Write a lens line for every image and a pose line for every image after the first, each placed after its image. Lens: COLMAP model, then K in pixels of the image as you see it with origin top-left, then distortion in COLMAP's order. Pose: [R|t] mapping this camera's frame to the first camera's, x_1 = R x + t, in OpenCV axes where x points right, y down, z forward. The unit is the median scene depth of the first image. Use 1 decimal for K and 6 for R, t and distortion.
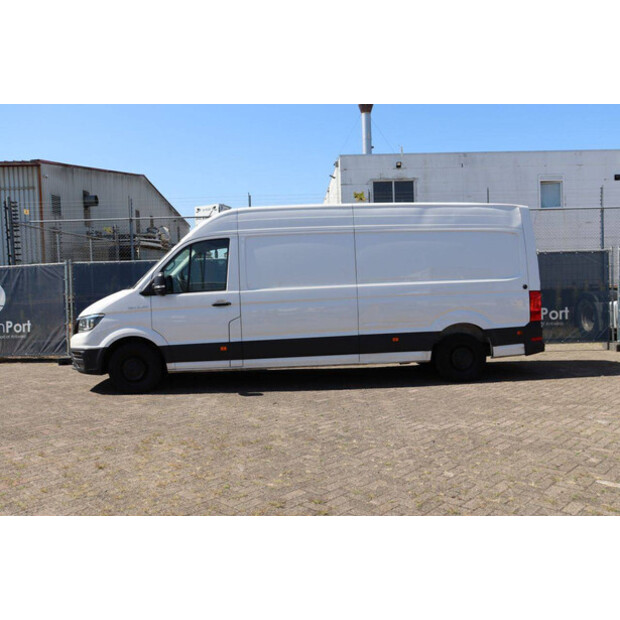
lens RADIAL K [[604.9, 0, 310.0], [0, 604.9, 310.0], [0, 0, 1]] dist [-0.116002, 0.172616]
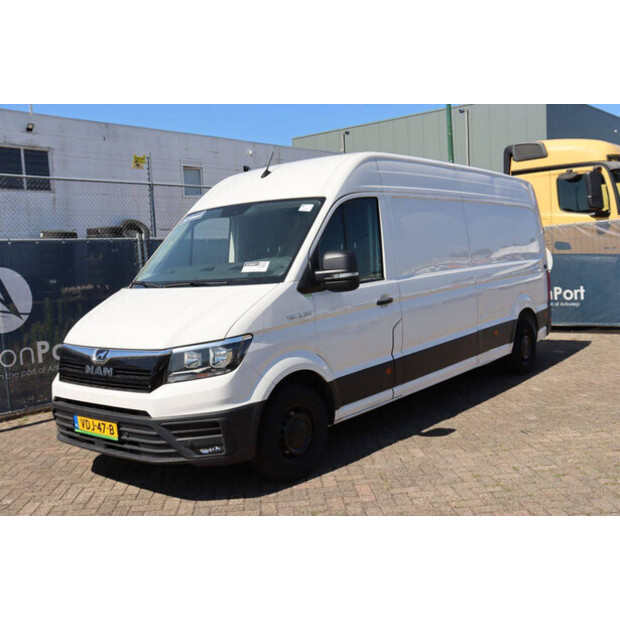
lens RADIAL K [[658.0, 0, 310.0], [0, 658.0, 310.0], [0, 0, 1]] dist [-0.030204, 0.021663]
pose [[0.668603, -0.065392, 0.740739, -0.683344], [0.072441, 0.997116, 0.022638, -0.021263], [-0.740083, 0.038524, 0.671411, 0.575382]]
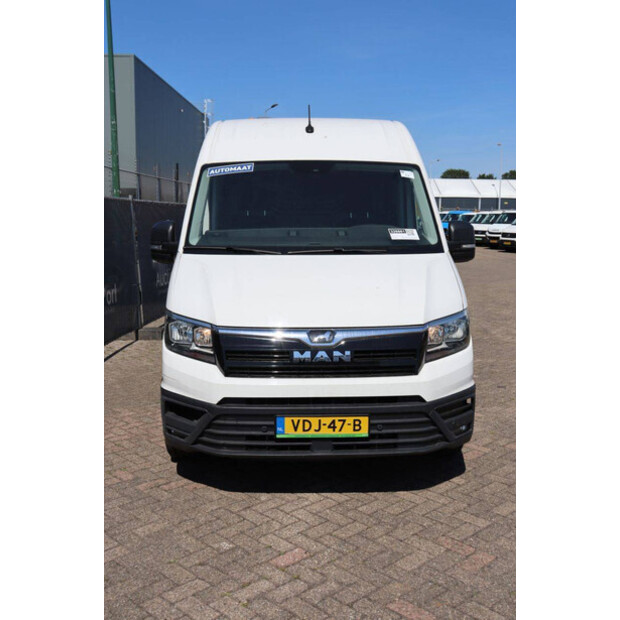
lens RADIAL K [[708.7, 0, 310.0], [0, 708.7, 310.0], [0, 0, 1]] dist [-0.082311, -0.006336]
pose [[0.010453, -0.101089, 0.994822, -0.864657], [0.047104, 0.993822, 0.100493, -0.049551], [-0.998835, 0.045810, 0.015150, 1.067782]]
